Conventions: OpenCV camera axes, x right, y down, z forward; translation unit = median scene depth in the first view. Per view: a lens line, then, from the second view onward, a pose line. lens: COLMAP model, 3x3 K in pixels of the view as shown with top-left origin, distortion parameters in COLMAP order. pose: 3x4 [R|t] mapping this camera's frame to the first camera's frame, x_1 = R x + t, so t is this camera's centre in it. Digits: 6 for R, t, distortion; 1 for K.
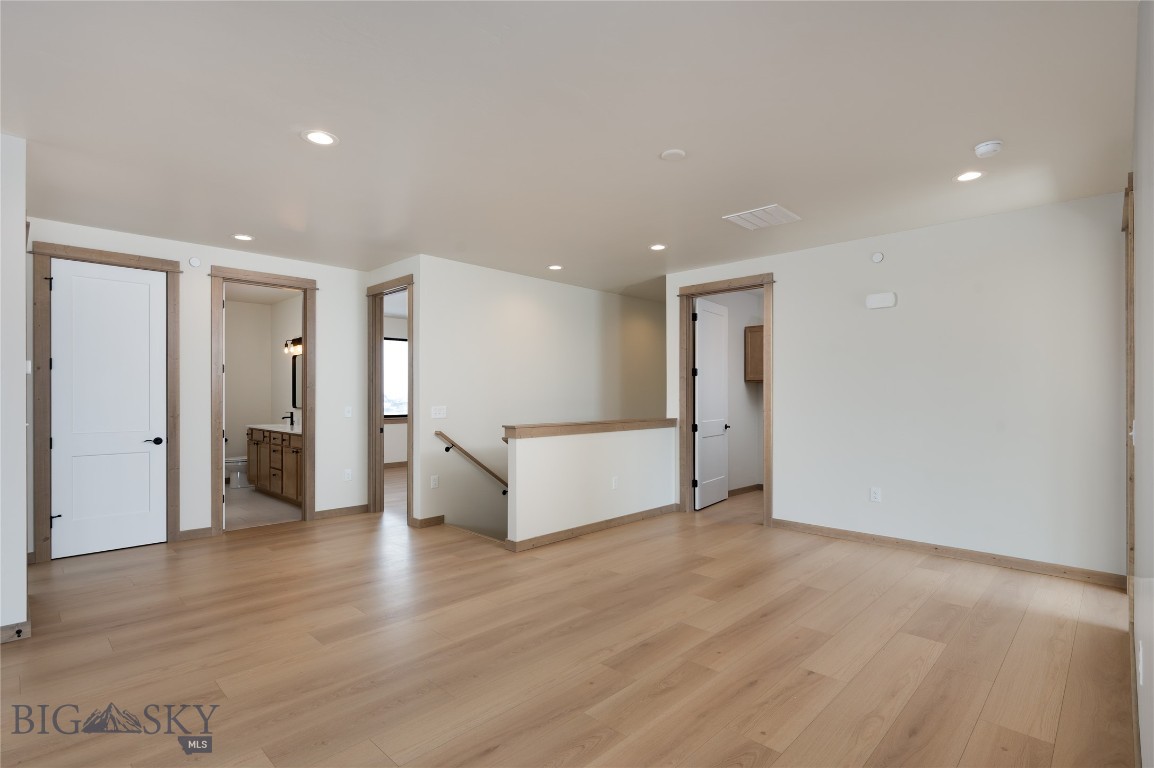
lens RADIAL K [[551.4, 0, 573.0], [0, 551.4, 399.6], [0, 0, 1]] dist [-0.001497, -0.000324]
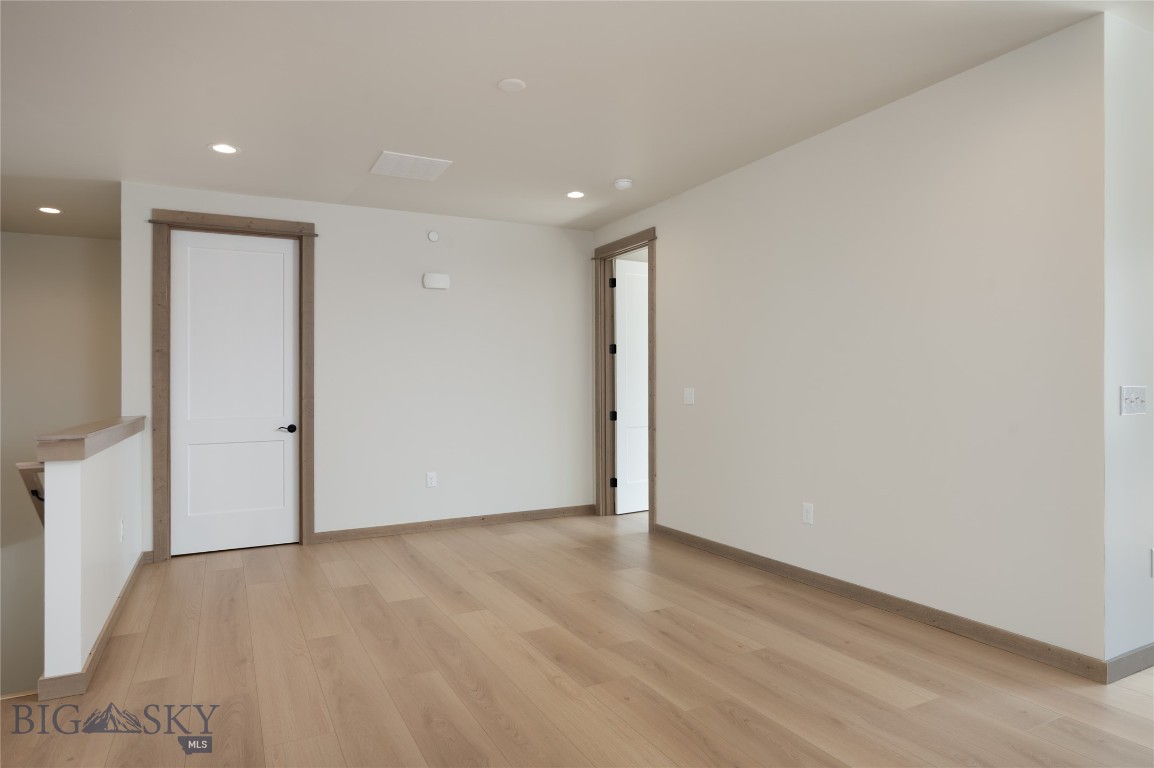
lens RADIAL K [[683.2, 0, 568.1], [0, 683.2, 391.7], [0, 0, 1]] dist [0.003861, 0.003368]
pose [[0.309002, -0.008357, 0.951025, -0.587285], [0.019383, 0.999809, 0.002488, 0.020535], [-0.950864, 0.017665, 0.309105, 0.442255]]
